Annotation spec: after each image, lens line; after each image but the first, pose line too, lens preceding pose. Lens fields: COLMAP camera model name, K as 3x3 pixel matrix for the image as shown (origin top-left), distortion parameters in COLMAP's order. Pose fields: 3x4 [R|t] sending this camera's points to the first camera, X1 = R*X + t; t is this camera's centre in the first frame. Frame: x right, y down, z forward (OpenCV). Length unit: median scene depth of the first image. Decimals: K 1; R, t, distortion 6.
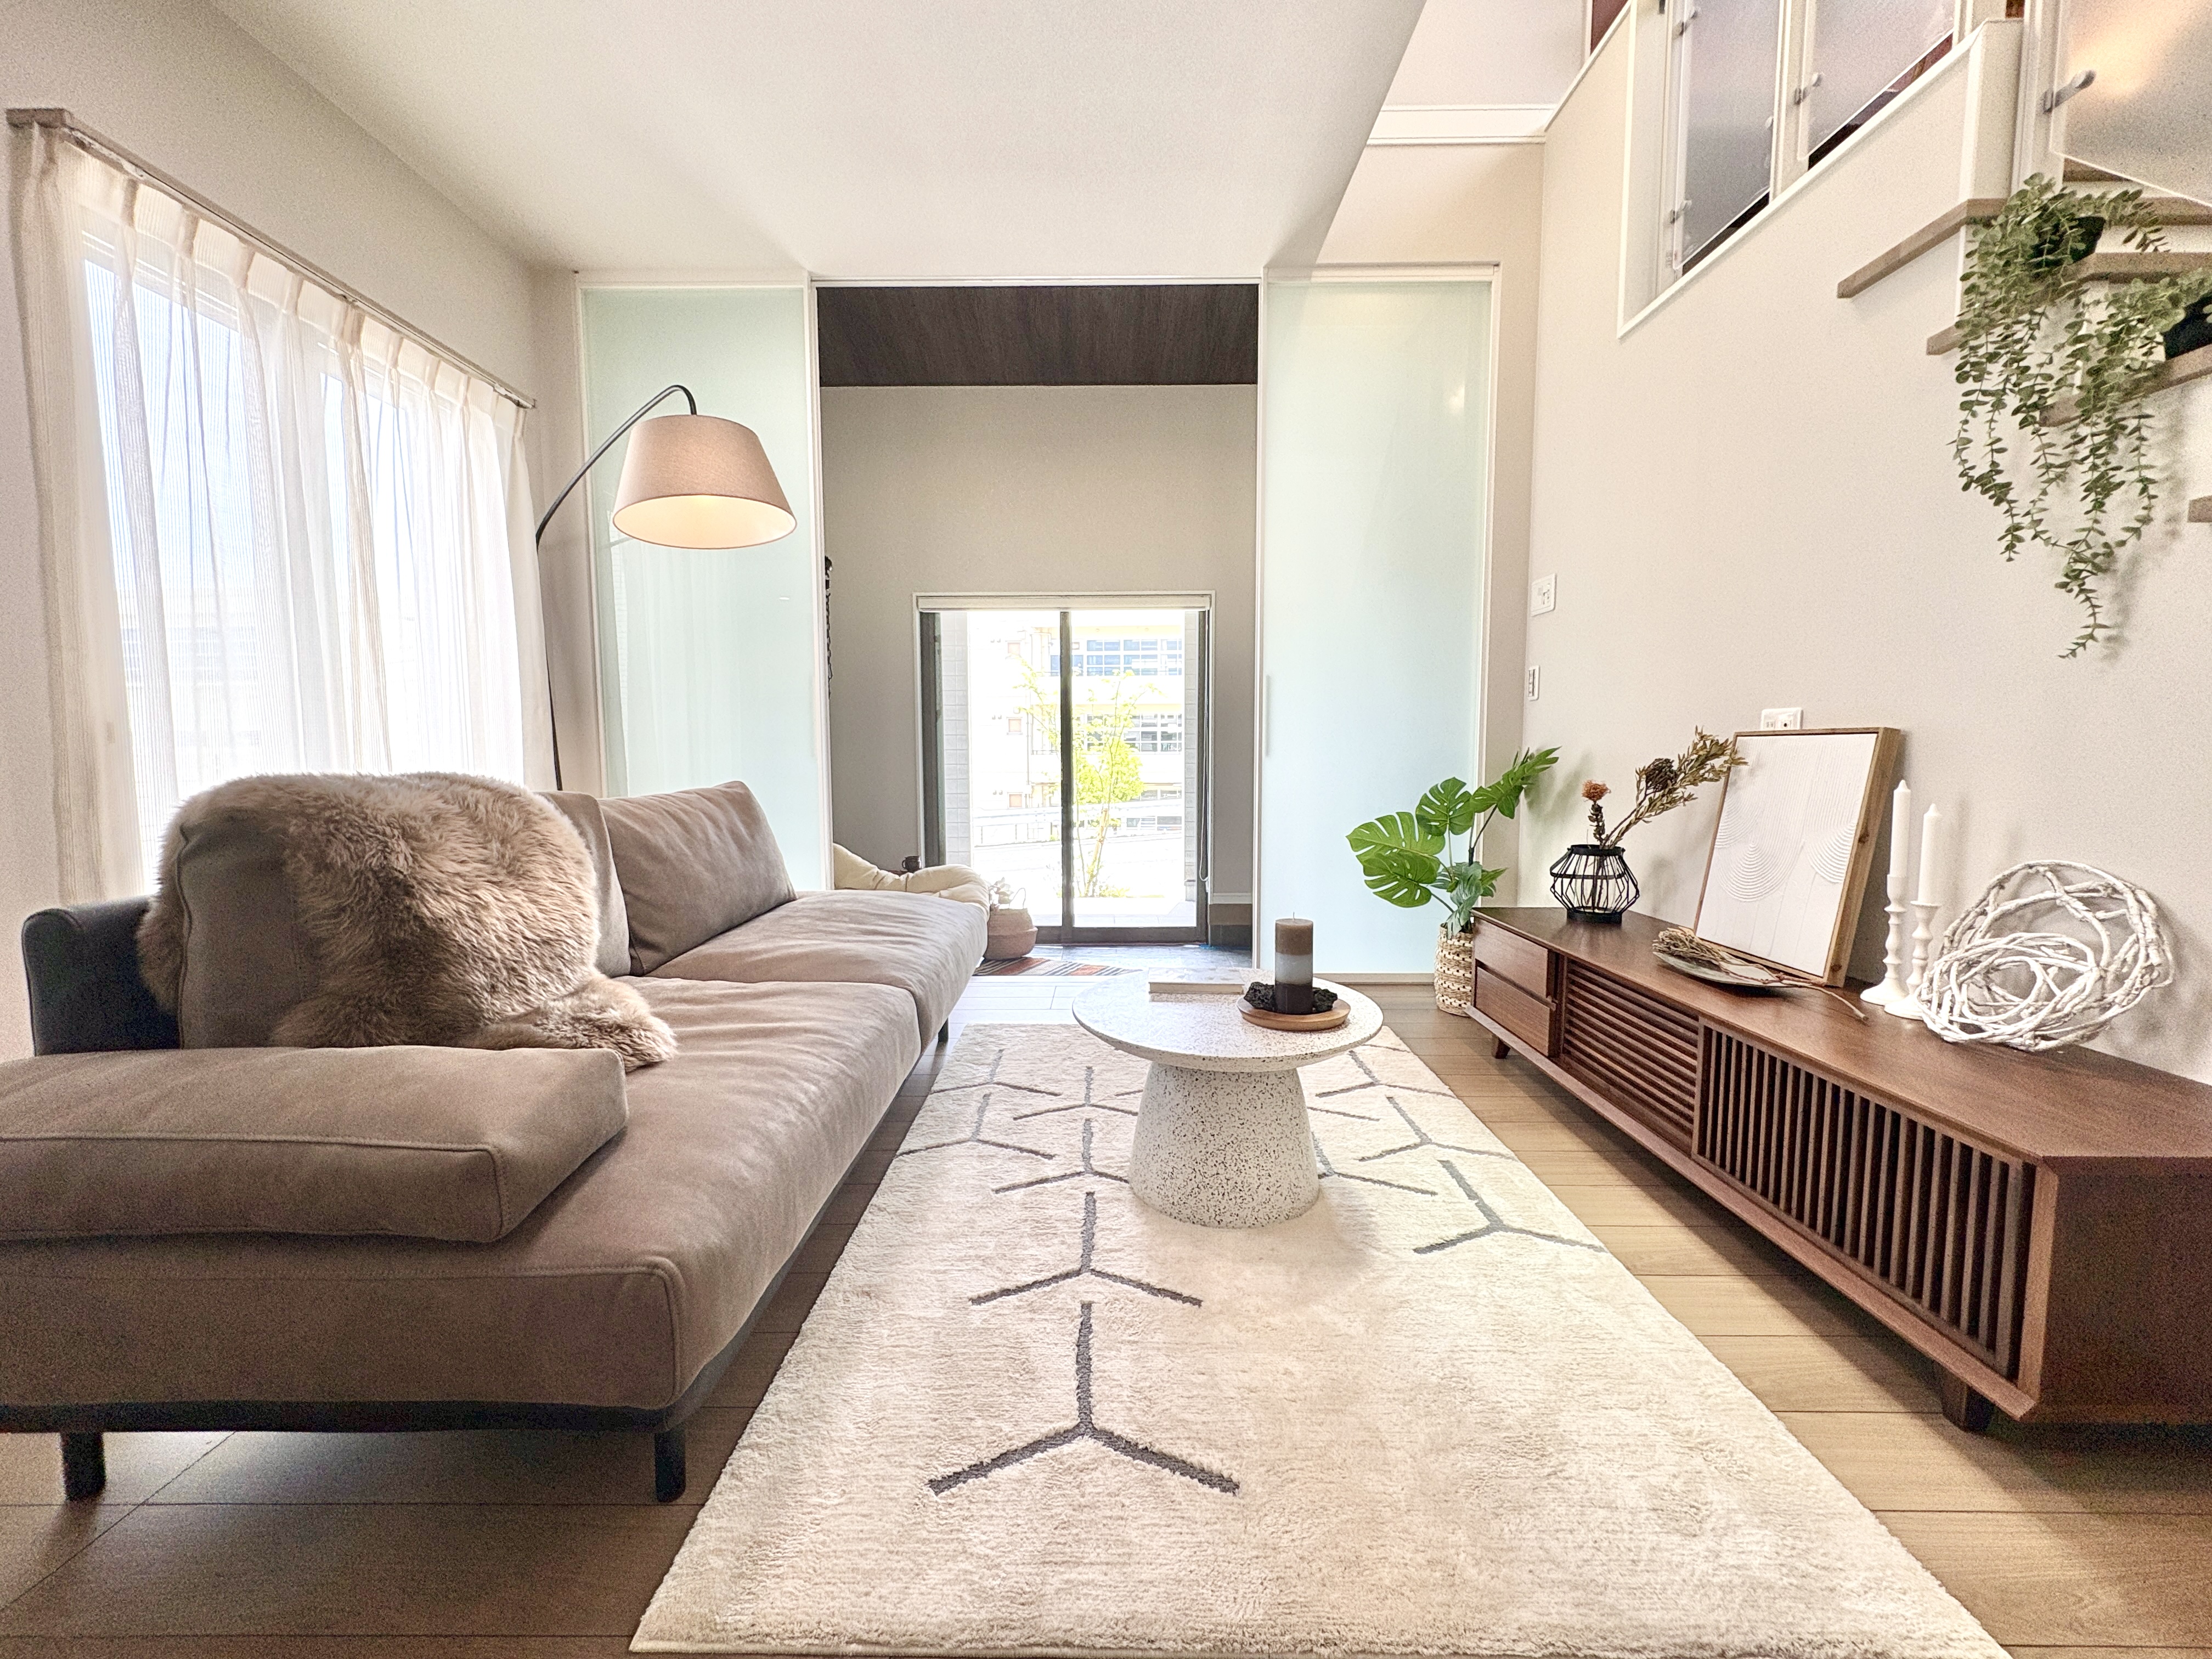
lens RADIAL K [[878.4, 0, 1106.0], [0, 878.4, 829.5], [0, 0, 1]] dist [0.000744, -0.000137]
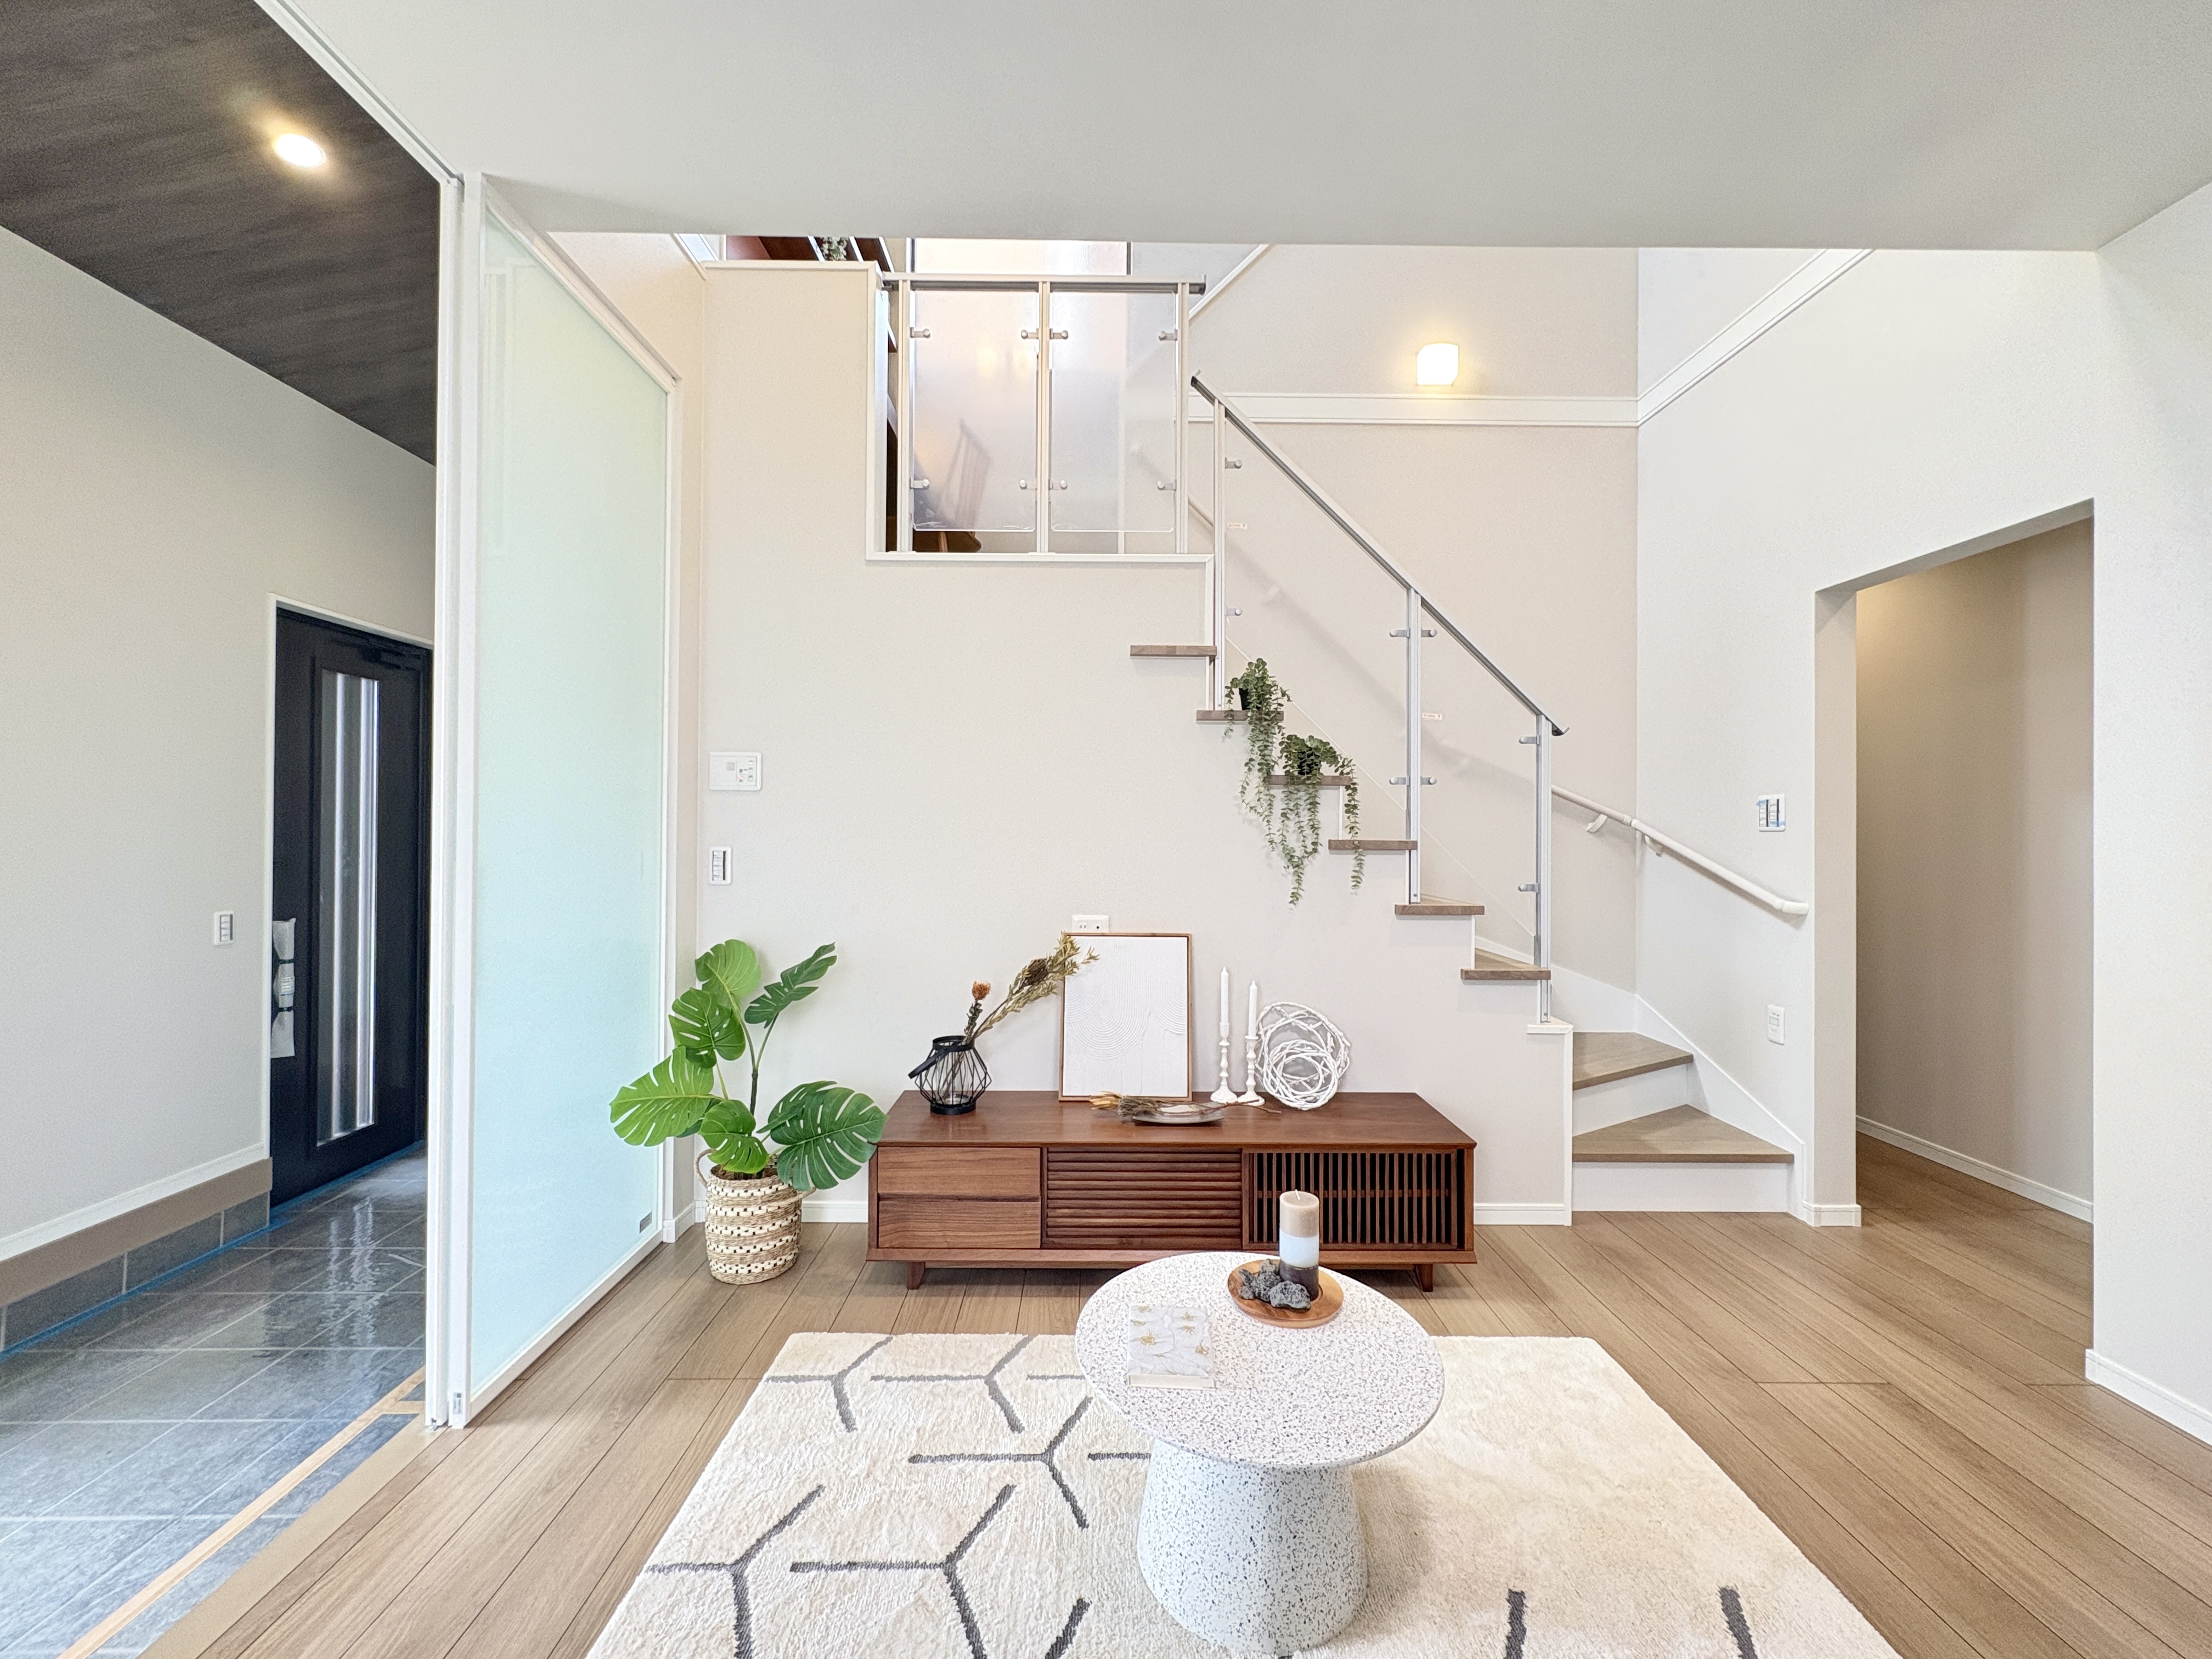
lens RADIAL K [[878.4, 0, 1106.0], [0, 878.4, 829.5], [0, 0, 1]] dist [0.000744, -0.000137]
pose [[-0.019392, 0.008688, 0.999774, -0.630990], [0.077817, 0.996942, -0.007154, -0.259477], [-0.996779, 0.077661, -0.020009, 0.983761]]
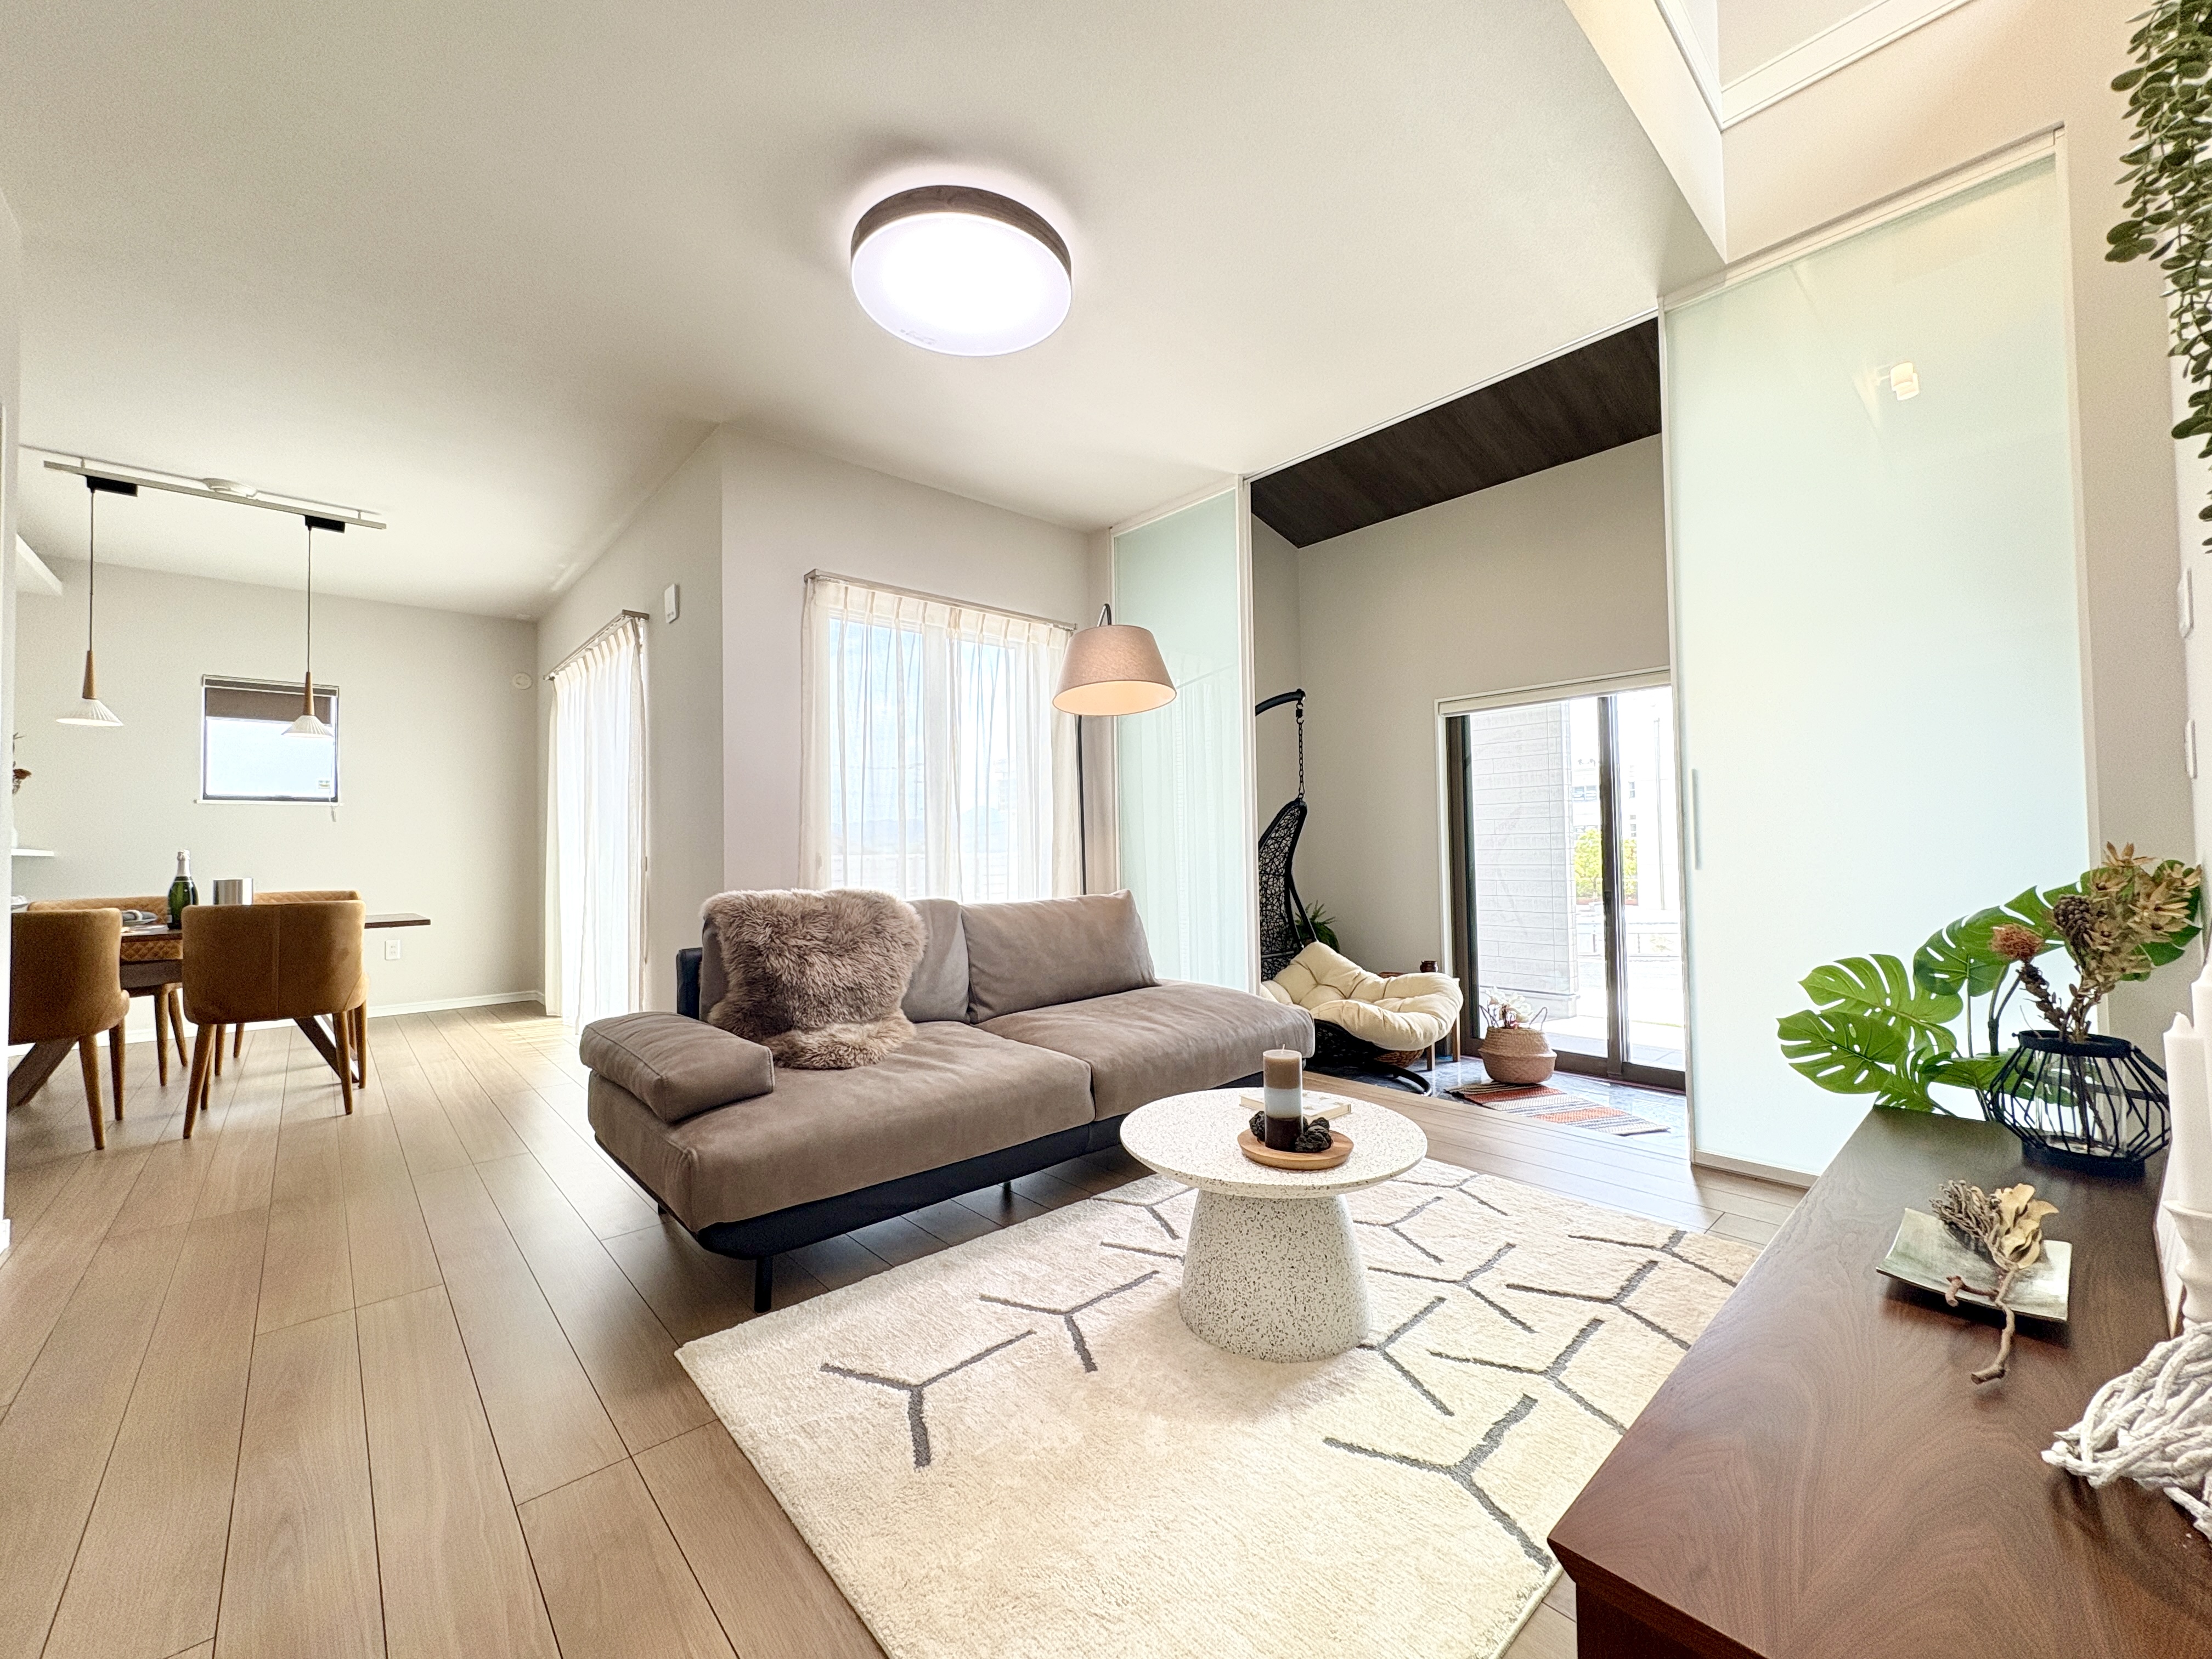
lens RADIAL K [[878.4, 0, 1106.0], [0, 878.4, 829.5], [0, 0, 1]] dist [0.000744, -0.000137]
pose [[0.675837, -0.024262, -0.736652, 0.680014], [-0.049817, 0.995669, -0.078497, -0.051864], [0.735366, 0.089749, 0.671701, 0.124949]]
